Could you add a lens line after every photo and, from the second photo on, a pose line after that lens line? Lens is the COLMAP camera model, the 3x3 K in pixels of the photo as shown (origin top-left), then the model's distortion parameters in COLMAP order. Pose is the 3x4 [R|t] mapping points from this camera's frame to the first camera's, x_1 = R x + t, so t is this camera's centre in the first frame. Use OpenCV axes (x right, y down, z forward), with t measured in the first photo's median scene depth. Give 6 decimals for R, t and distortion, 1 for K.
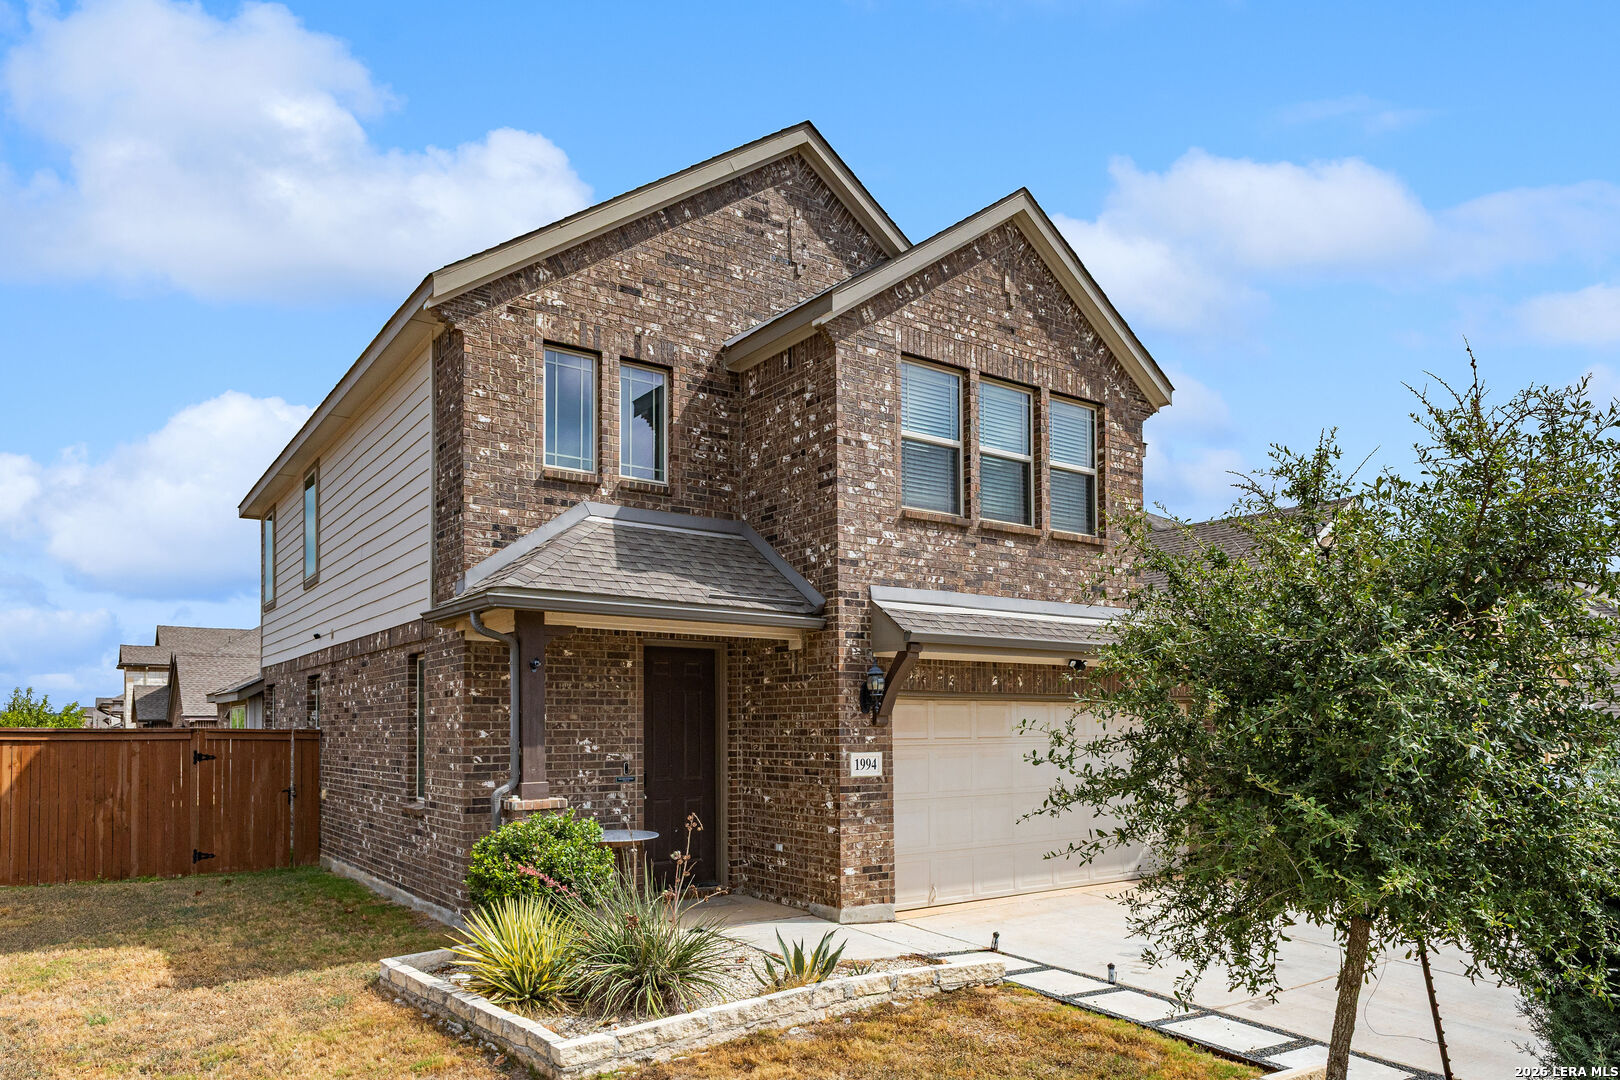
lens RADIAL K [[1077.0, 0, 810.3], [0, 1077.0, 497.5], [0, 0, 1]] dist [0.005514, -0.002905]
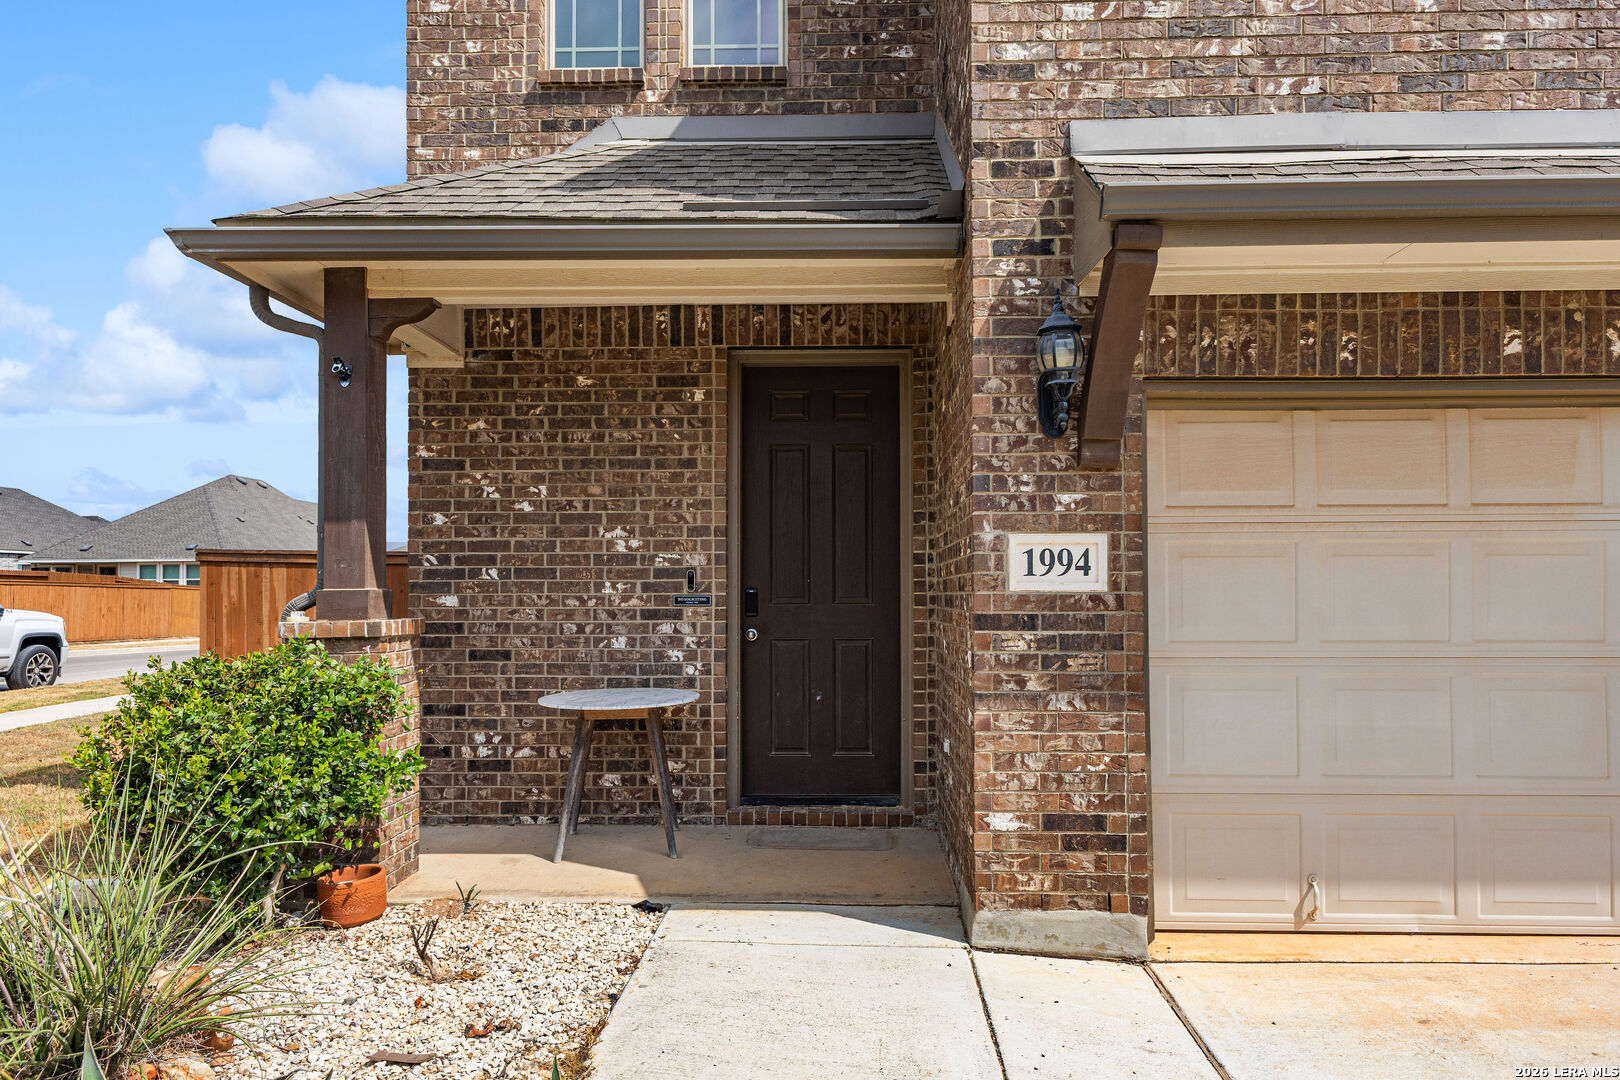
lens RADIAL K [[1077.0, 0, 810.3], [0, 1077.0, 497.5], [0, 0, 1]] dist [0.005514, -0.002905]
pose [[0.800816, -0.048381, -0.596953, 0.209782], [0.121453, 0.989141, 0.082764, 0.174897], [0.586466, -0.138780, 0.797996, 0.615880]]
